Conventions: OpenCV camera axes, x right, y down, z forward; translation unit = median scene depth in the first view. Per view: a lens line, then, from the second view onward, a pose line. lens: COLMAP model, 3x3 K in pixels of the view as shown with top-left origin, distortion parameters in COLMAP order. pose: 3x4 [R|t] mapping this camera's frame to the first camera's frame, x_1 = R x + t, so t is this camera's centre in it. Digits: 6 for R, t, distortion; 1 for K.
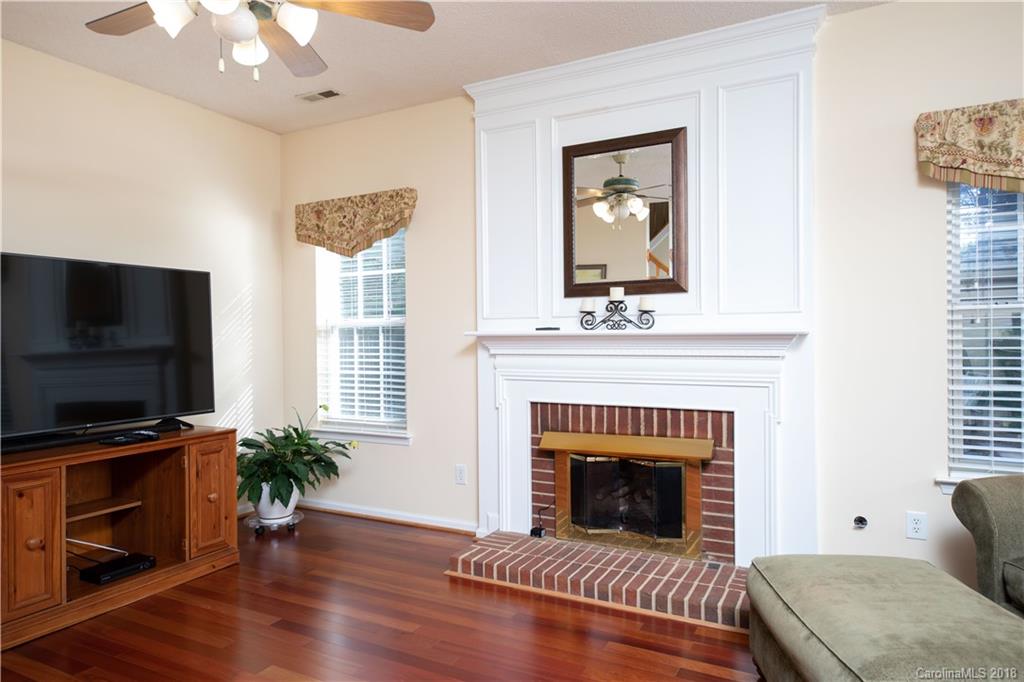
lens RADIAL K [[655.9, 0, 512.0], [0, 655.9, 341.0], [0, 0, 1]] dist [0.010513, 0.005774]
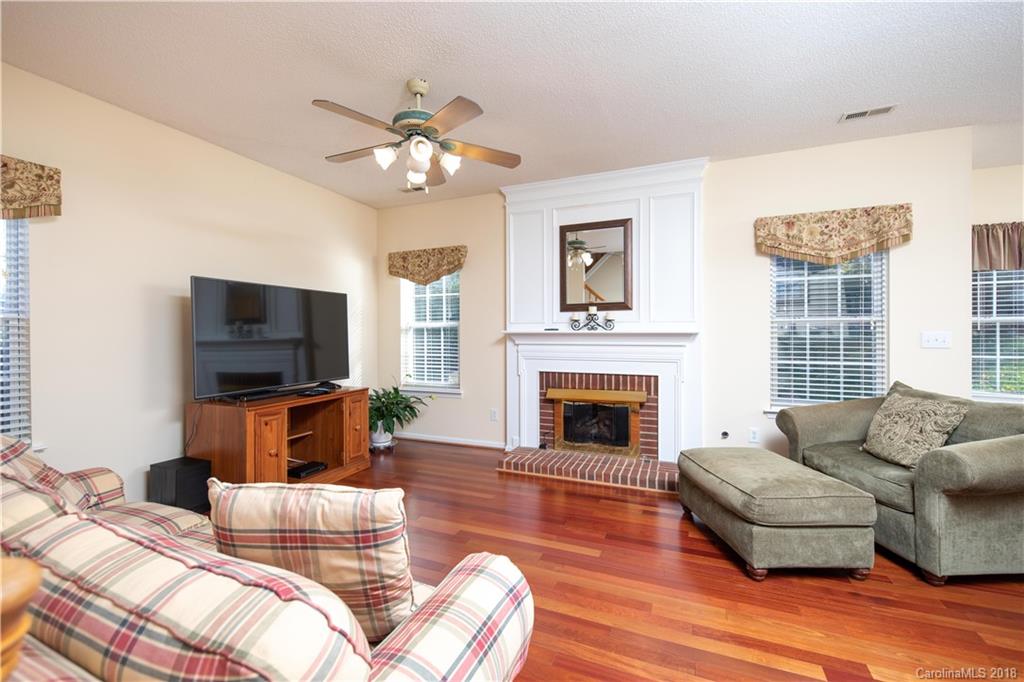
lens RADIAL K [[430.3, 0, 510.5], [0, 430.3, 335.4], [0, 0, 1]] dist [0.004611, 0.000075]
pose [[0.995447, 0.005810, 0.095139, -0.170219], [-0.005483, 0.999978, -0.003698, 0.001941], [-0.095158, 0.003160, 0.995457, -0.137376]]
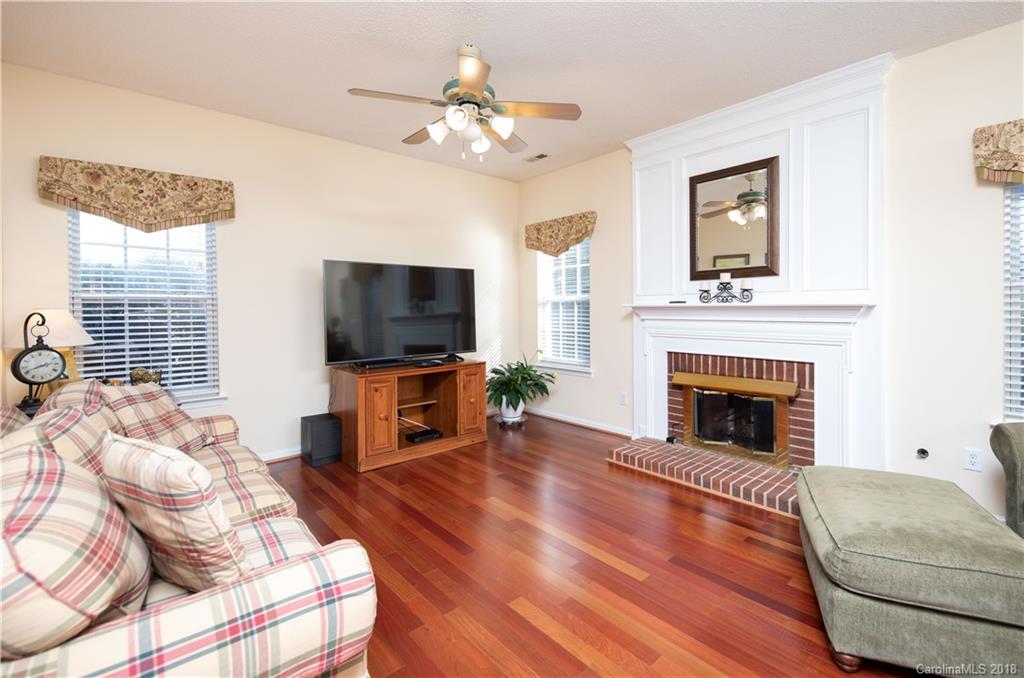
lens RADIAL K [[457.1, 0, 546.3], [0, 457.1, 313.1], [0, 0, 1]] dist [0.010318, -0.005765]
pose [[0.947078, 0.005199, -0.320962, 0.109358], [-0.002992, 0.999968, 0.007368, -0.000672], [0.320991, -0.006018, 0.947063, -0.068015]]
